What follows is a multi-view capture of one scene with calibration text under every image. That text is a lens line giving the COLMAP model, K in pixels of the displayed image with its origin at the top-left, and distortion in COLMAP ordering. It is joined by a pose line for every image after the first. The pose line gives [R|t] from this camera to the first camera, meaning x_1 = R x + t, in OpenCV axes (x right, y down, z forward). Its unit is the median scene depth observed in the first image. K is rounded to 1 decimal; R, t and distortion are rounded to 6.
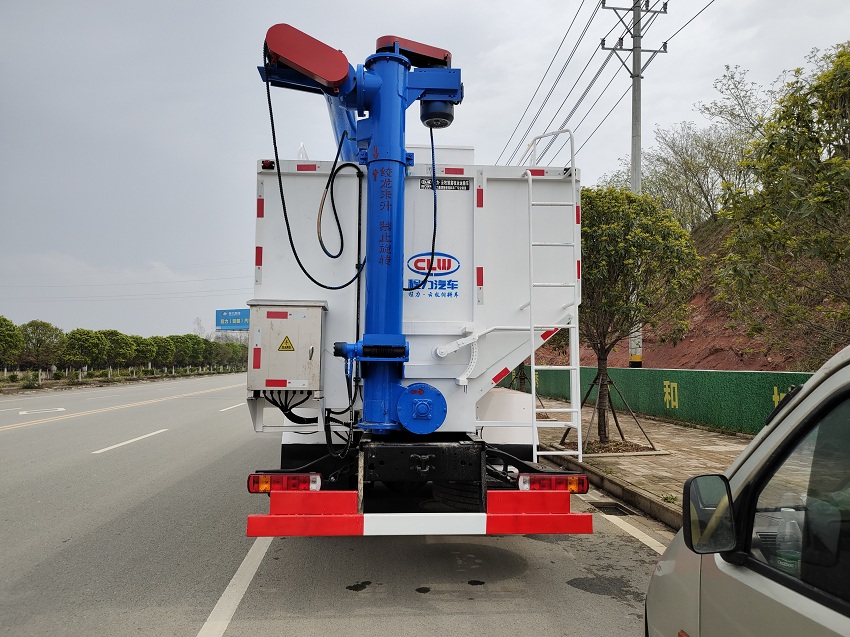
lens RADIAL K [[644.9, 0, 425.8], [0, 644.9, 320.6], [0, 0, 1]] dist [0.040610, -0.010415]
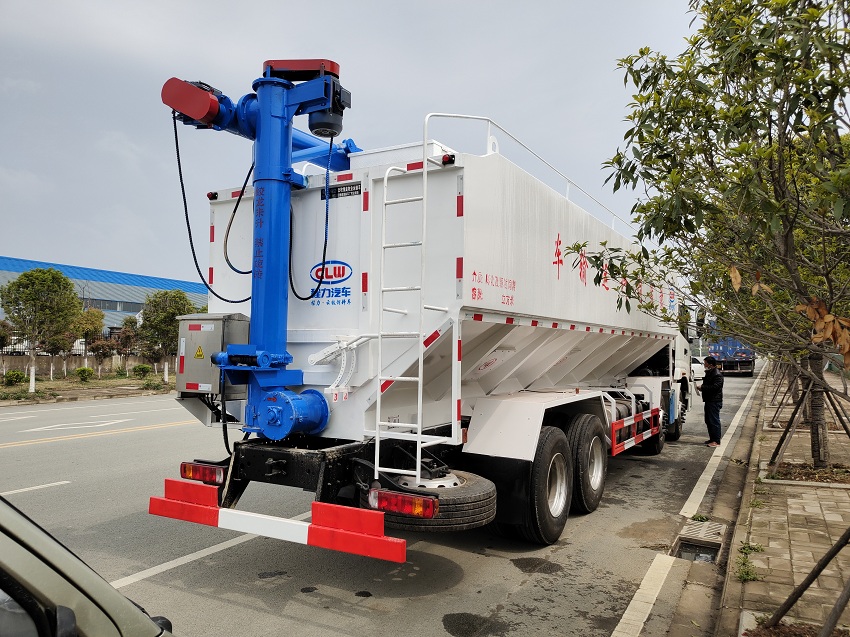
lens RADIAL K [[644.9, 0, 424.1], [0, 644.9, 316.7], [0, 0, 1]] dist [0.040610, -0.010415]
pose [[0.834842, -0.023579, -0.549984, 0.692262], [0.032311, 0.999459, 0.006198, -0.019429], [0.549541, -0.022945, 0.835152, 0.232747]]
